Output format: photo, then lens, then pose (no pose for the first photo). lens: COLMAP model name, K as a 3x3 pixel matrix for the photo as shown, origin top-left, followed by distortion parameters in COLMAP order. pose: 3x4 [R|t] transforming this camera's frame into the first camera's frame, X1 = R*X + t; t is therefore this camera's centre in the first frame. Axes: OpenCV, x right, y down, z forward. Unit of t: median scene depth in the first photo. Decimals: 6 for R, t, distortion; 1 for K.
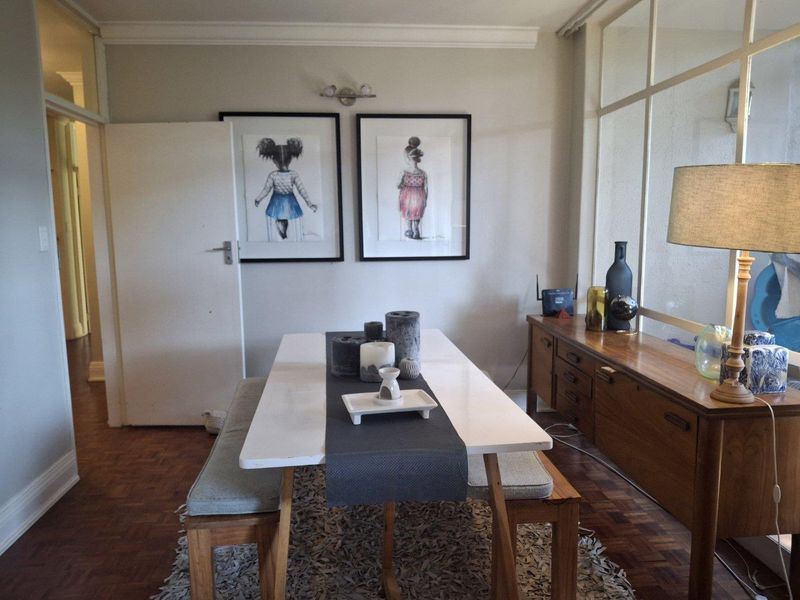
lens RADIAL K [[586.6, 0, 409.2], [0, 586.6, 302.7], [0, 0, 1]] dist [0.104494, -0.196857]
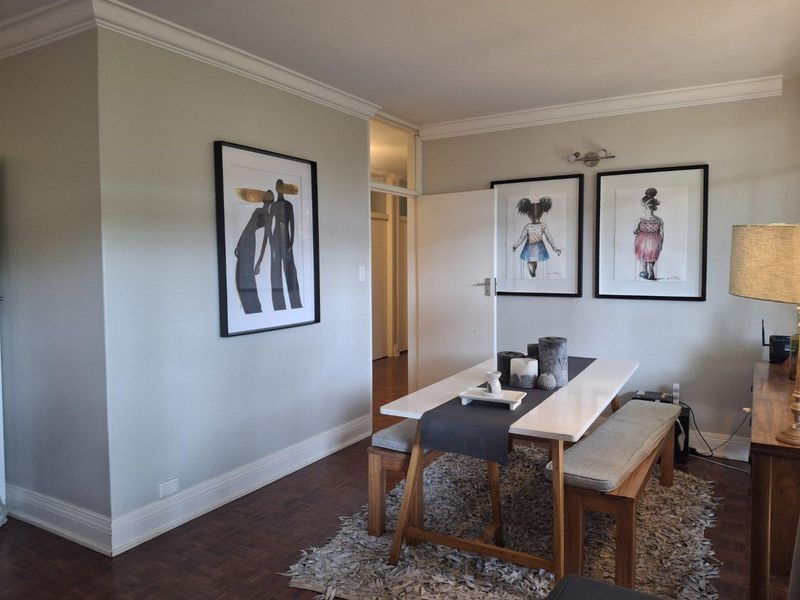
lens RADIAL K [[588.9, 0, 419.7], [0, 588.9, 290.6], [0, 0, 1]] dist [0.076181, -0.151090]
pose [[0.807776, 0.036755, -0.588343, 0.326518], [-0.082464, 0.995286, -0.051042, 0.002629], [0.583693, 0.089748, 0.806999, -0.135596]]
